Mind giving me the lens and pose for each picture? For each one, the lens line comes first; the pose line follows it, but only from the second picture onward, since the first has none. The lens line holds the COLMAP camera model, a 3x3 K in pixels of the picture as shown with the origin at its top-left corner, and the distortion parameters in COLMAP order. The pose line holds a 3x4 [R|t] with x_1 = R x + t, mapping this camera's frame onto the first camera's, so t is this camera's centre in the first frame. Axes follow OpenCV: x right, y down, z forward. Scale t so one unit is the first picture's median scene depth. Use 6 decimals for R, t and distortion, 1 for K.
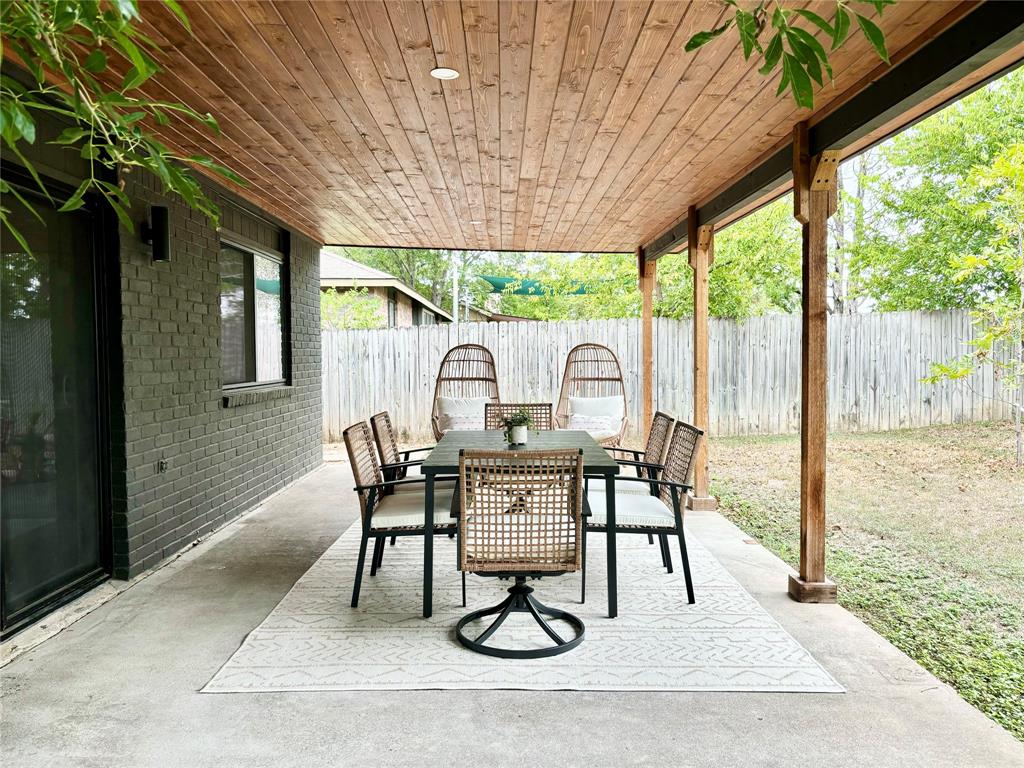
lens RADIAL K [[772.0, 0, 513.0], [0, 772.0, 381.2], [0, 0, 1]] dist [0.049081, -0.040356]
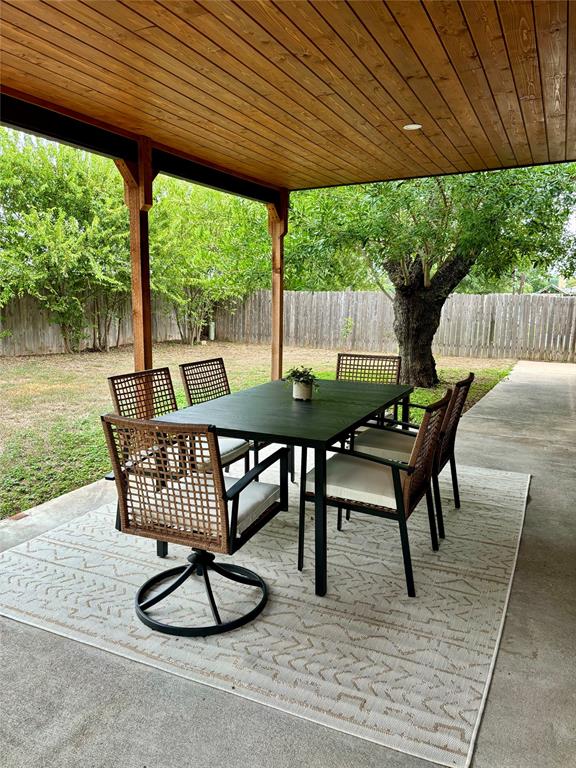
lens RADIAL K [[579.0, 0, 287.4], [0, 579.0, 385.5], [0, 0, 1]] dist [0.049081, -0.040356]
pose [[-0.900325, -0.073847, 0.428907, -0.321293], [0.012468, 0.980719, 0.195027, -0.089229], [-0.435039, 0.180935, -0.882045, 1.777812]]
